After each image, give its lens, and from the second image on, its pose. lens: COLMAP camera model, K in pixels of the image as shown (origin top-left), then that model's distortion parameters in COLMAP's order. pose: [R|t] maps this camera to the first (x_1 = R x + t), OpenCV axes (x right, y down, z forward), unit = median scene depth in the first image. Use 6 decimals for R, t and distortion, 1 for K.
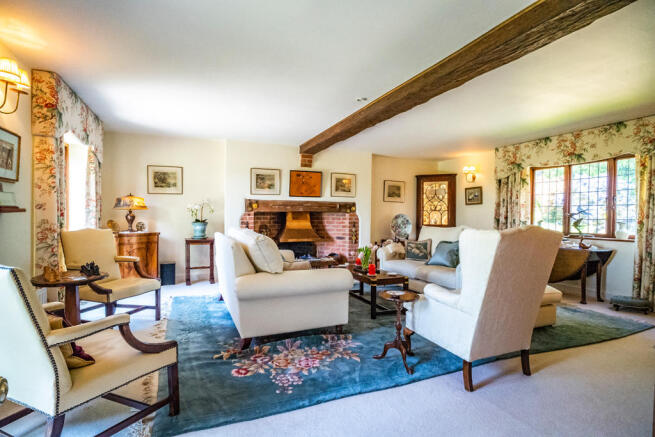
lens RADIAL K [[332.1, 0, 330.6], [0, 332.1, 220.6], [0, 0, 1]] dist [-0.000231, 0.000961]
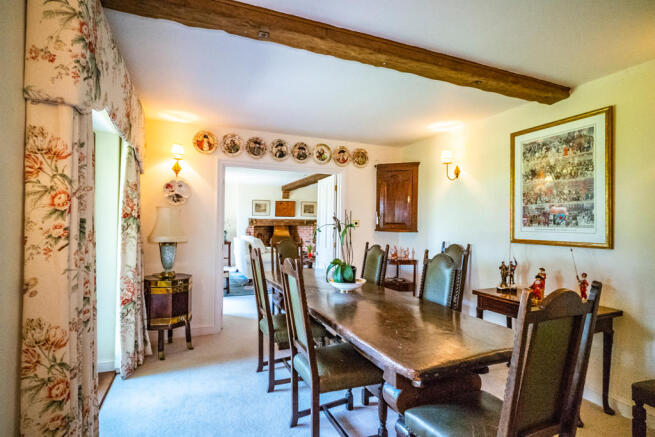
lens RADIAL K [[332.1, 0, 328.2], [0, 332.1, 218.8], [0, 0, 1]] dist [-0.000231, 0.000961]
pose [[1.000000, -0.000121, 0.000052, 0.139672], [0.000122, 0.999486, -0.032046, -0.006974], [-0.000048, 0.032046, 0.999486, -0.657809]]
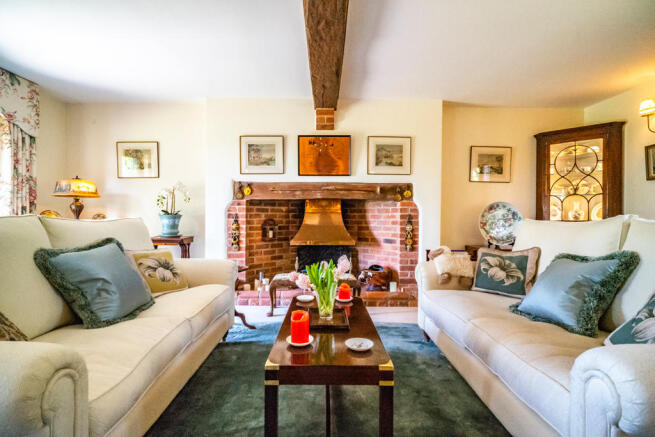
lens RADIAL K [[332.1, 0, 328.5], [0, 332.1, 221.9], [0, 0, 1]] dist [-0.000231, 0.000961]
pose [[0.923492, 0.002087, -0.383613, 0.179126], [-0.002883, 0.999995, -0.001498, 0.018689], [0.383608, 0.002490, 0.923493, 0.407922]]
